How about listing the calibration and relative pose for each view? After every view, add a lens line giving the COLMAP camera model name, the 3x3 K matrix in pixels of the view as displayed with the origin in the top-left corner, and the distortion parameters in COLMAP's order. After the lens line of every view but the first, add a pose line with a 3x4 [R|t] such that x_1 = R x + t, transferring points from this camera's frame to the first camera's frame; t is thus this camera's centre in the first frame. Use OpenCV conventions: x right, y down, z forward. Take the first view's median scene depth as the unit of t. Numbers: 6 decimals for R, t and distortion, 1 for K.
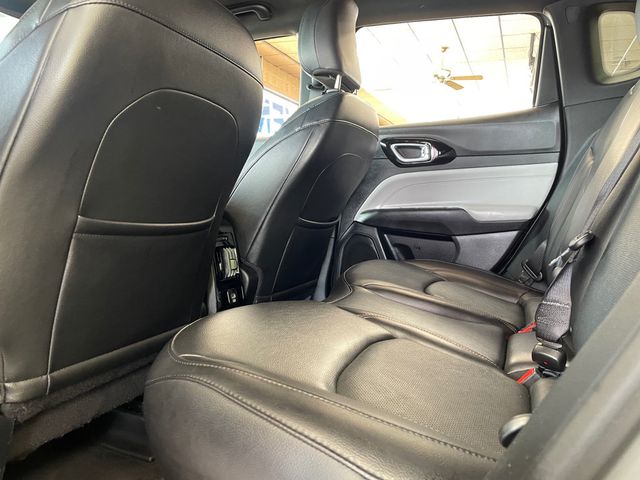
lens RADIAL K [[482.5, 0, 319.7], [0, 482.5, 238.4], [0, 0, 1]] dist [0.061589, -0.026012]
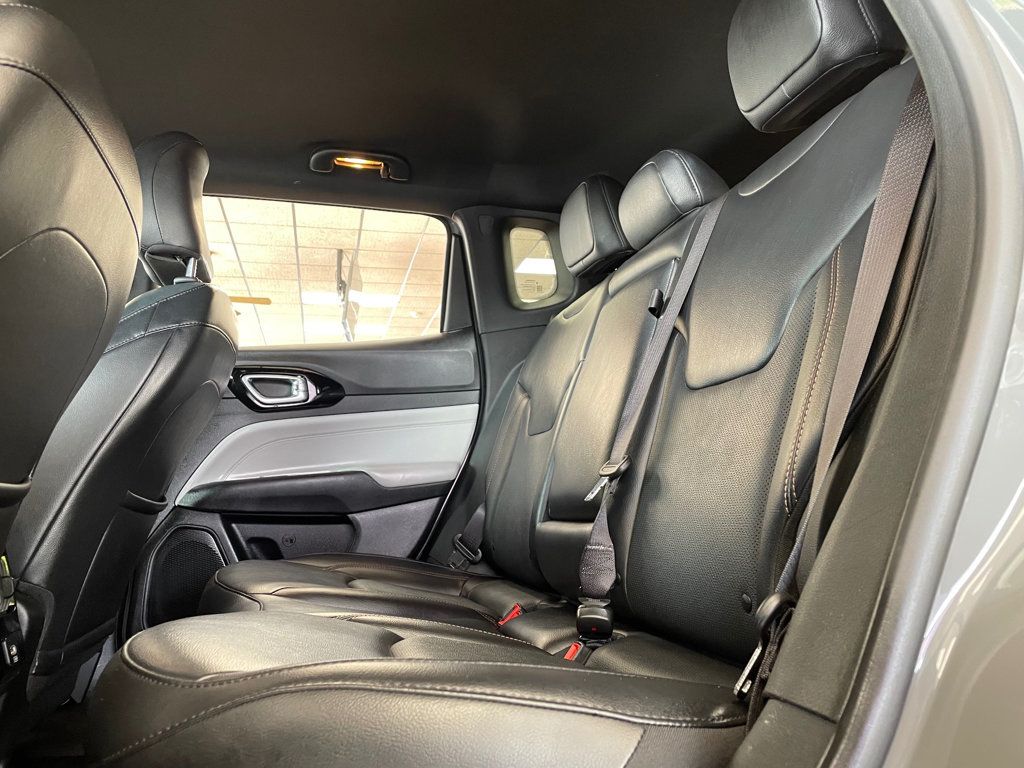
lens RADIAL K [[772.1, 0, 514.6], [0, 772.1, 385.6], [0, 0, 1]] dist [0.061589, -0.026012]
pose [[0.810819, 0.018659, 0.585000, -0.165512], [0.105093, 0.978607, -0.176873, 0.035100], [-0.575785, 0.204892, 0.791512, 0.002582]]
